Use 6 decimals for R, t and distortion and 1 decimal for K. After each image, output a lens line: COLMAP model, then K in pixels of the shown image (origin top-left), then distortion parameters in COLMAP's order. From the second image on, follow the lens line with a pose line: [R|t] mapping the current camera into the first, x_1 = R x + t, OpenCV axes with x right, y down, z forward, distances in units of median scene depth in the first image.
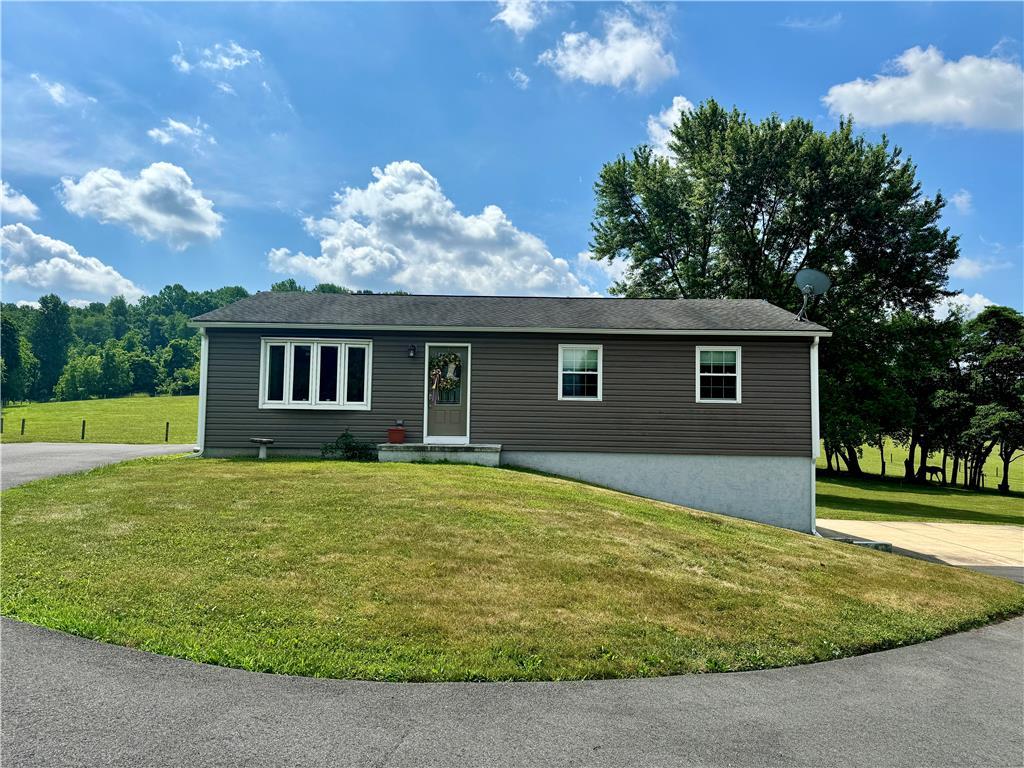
lens RADIAL K [[730.5, 0, 515.1], [0, 730.5, 390.2], [0, 0, 1]] dist [0.002395, -0.022055]
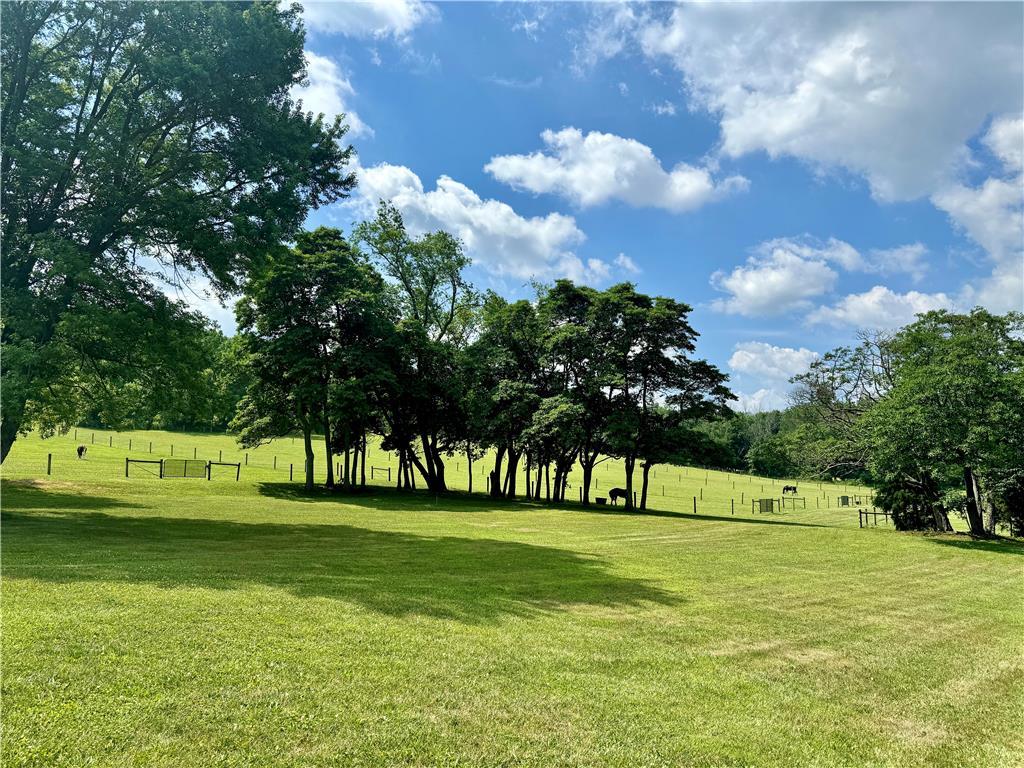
lens RADIAL K [[716.4, 0, 501.8], [0, 716.4, 383.6], [0, 0, 1]] dist [0.049691, -0.052811]
pose [[0.948418, 0.012768, 0.316766, 0.559060], [0.006951, 0.998111, -0.061042, 0.087642], [-0.316947, 0.060095, 0.946537, 0.428443]]
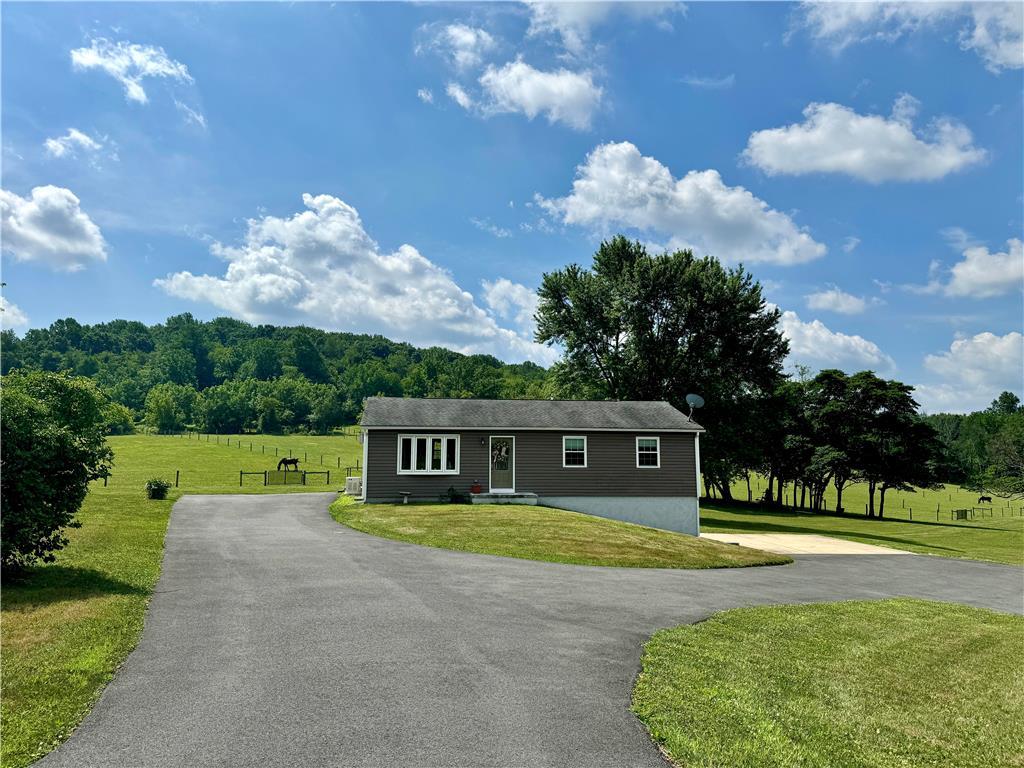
lens RADIAL K [[716.4, 0, 516.2], [0, 716.4, 385.2], [0, 0, 1]] dist [0.049691, -0.052811]
pose [[0.989320, 0.002589, 0.145736, -0.141307], [0.004741, 0.998742, -0.049929, -0.045377], [-0.145681, 0.050087, 0.988063, -0.337199]]
